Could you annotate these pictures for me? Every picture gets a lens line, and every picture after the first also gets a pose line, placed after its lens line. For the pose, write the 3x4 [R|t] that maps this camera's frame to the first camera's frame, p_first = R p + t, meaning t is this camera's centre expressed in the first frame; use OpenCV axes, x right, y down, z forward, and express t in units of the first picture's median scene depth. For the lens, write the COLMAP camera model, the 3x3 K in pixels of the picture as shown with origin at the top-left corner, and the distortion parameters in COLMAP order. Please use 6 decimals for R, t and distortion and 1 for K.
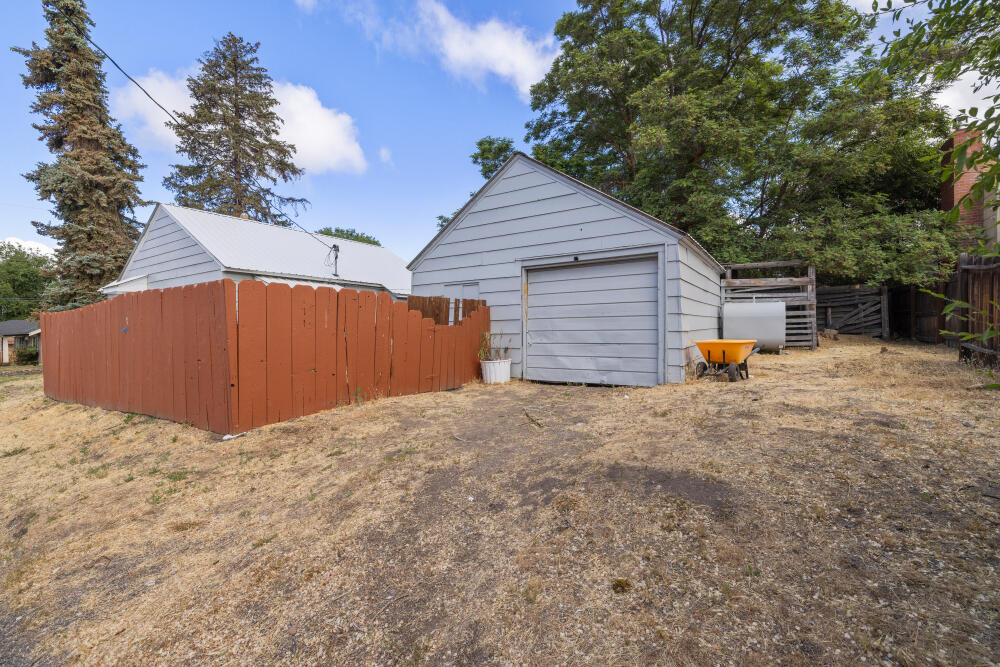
lens RADIAL K [[432.7, 0, 500.0], [0, 432.7, 333.5], [0, 0, 1]] dist [-0.001266, 0.000048]
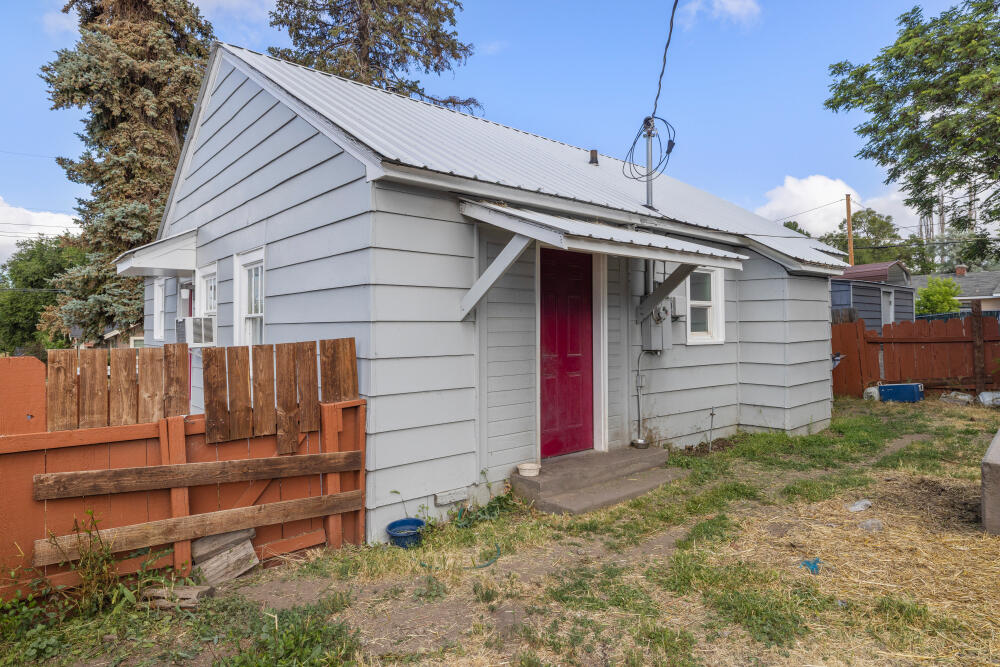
lens RADIAL K [[583.4, 0, 503.5], [0, 583.4, 316.2], [0, 0, 1]] dist [-0.003632, -0.002195]
pose [[0.963721, 0.000053, -0.266913, -0.292604], [-0.007301, 0.999631, -0.026162, -0.027228], [0.266813, 0.027161, 0.963365, 0.416522]]
